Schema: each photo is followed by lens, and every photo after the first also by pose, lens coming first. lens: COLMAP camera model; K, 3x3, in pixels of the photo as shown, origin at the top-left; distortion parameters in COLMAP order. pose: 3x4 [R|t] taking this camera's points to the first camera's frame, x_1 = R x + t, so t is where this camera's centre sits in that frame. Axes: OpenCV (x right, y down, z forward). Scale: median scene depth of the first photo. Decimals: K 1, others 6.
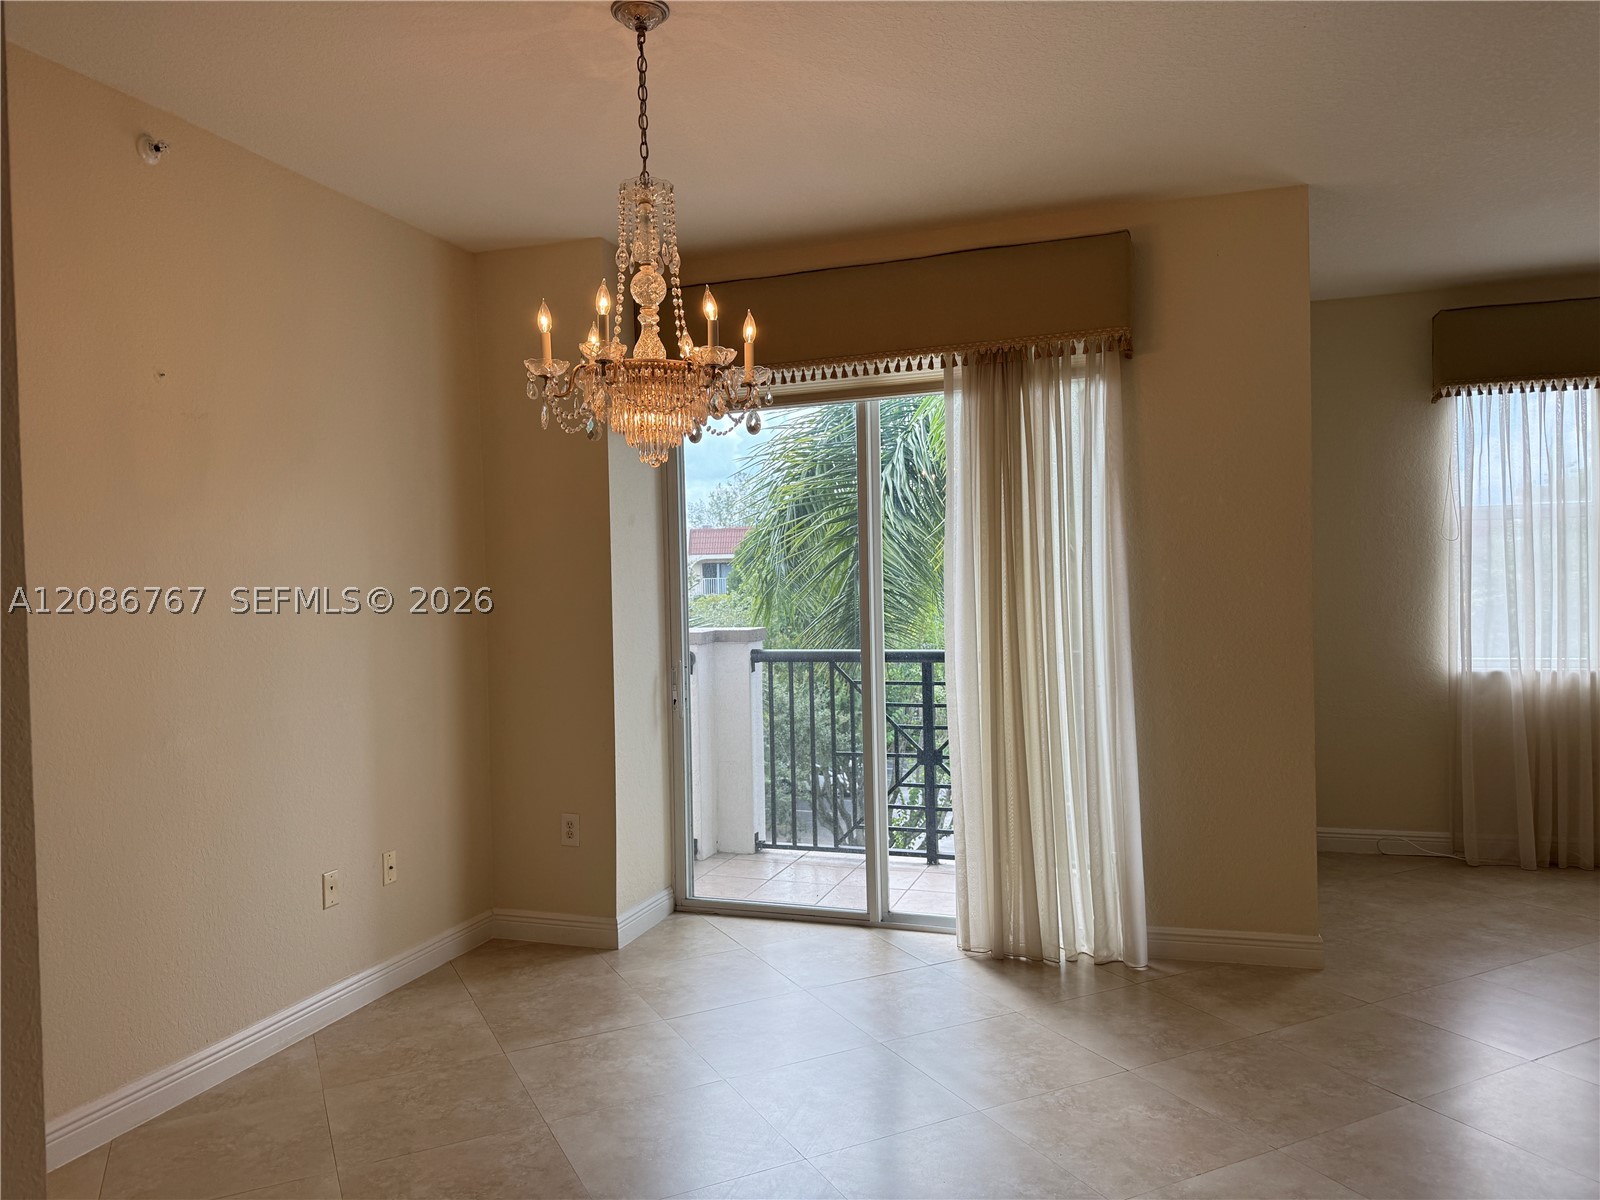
lens RADIAL K [[1136.1, 0, 793.5], [0, 1136.1, 583.7], [0, 0, 1]] dist [0.065805, -0.064455]
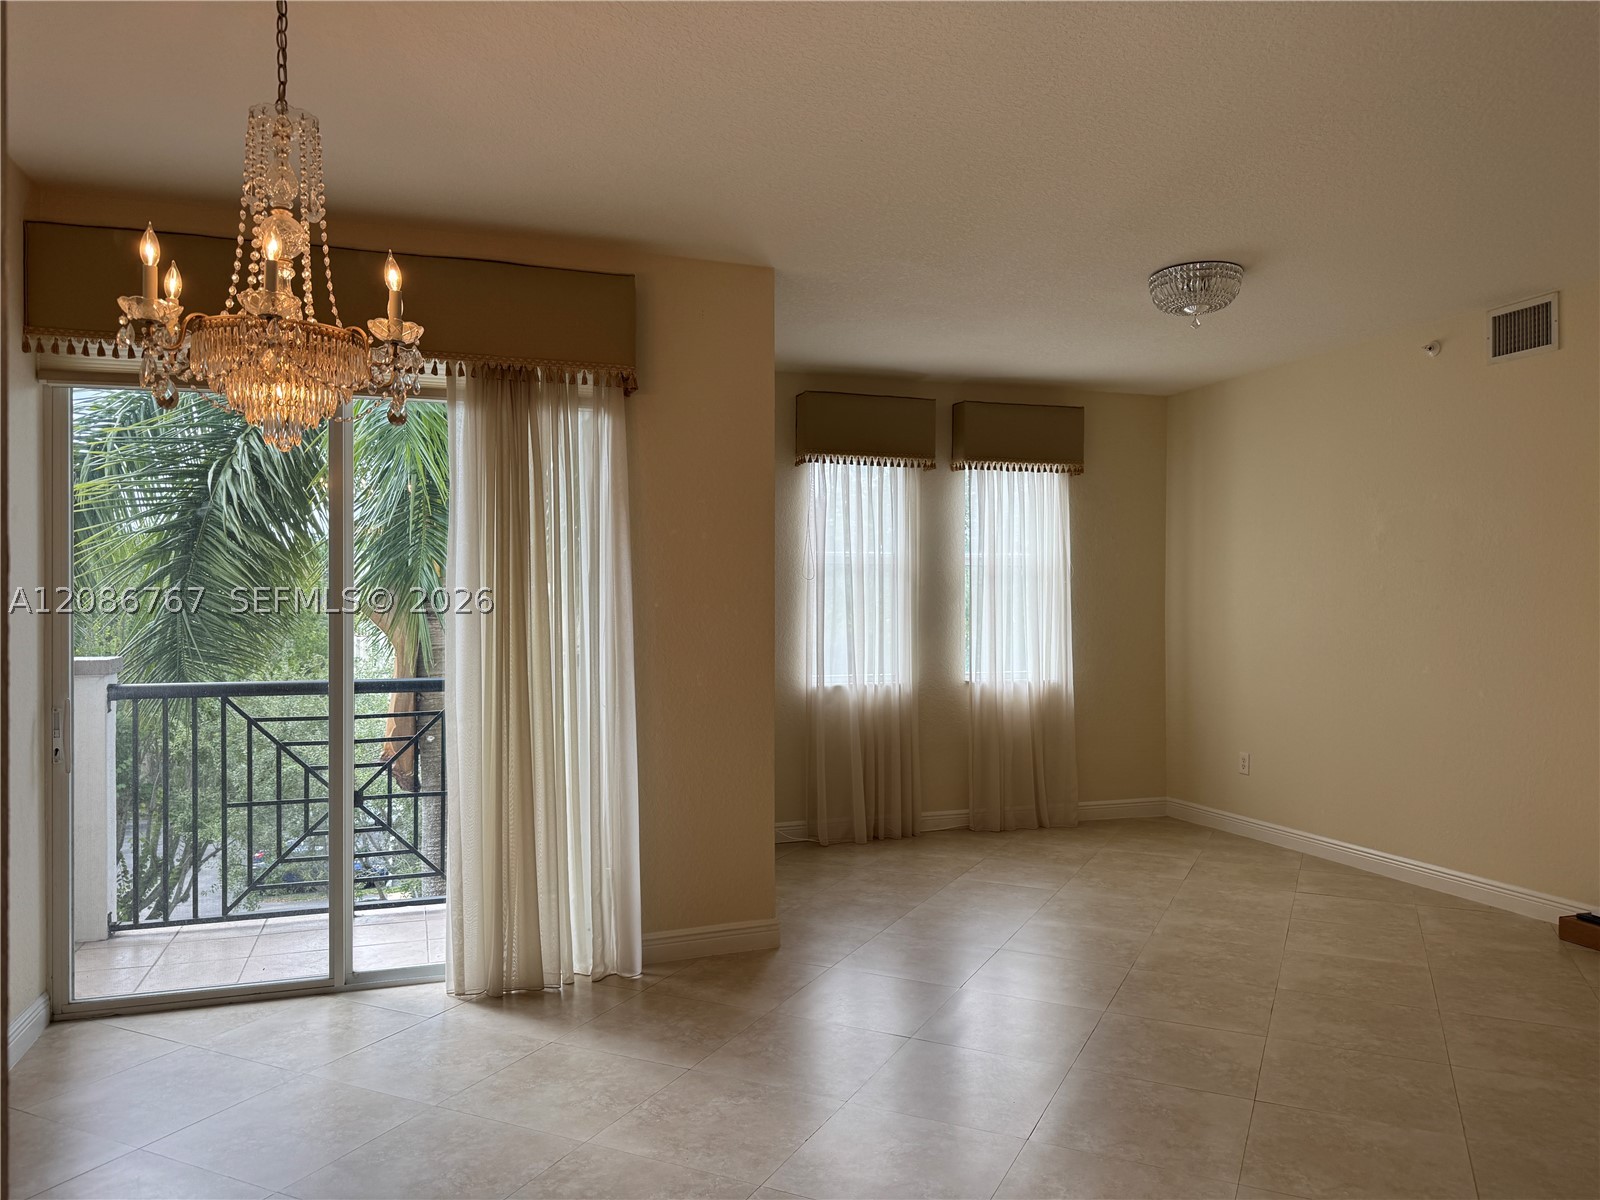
lens RADIAL K [[1136.1, 0, 804.3], [0, 1136.1, 592.3], [0, 0, 1]] dist [0.065805, -0.064455]
pose [[0.782549, 0.028798, 0.621922, -0.216228], [-0.016850, 0.999543, -0.025081, 0.007253], [-0.622361, 0.009148, 0.782677, 0.076356]]
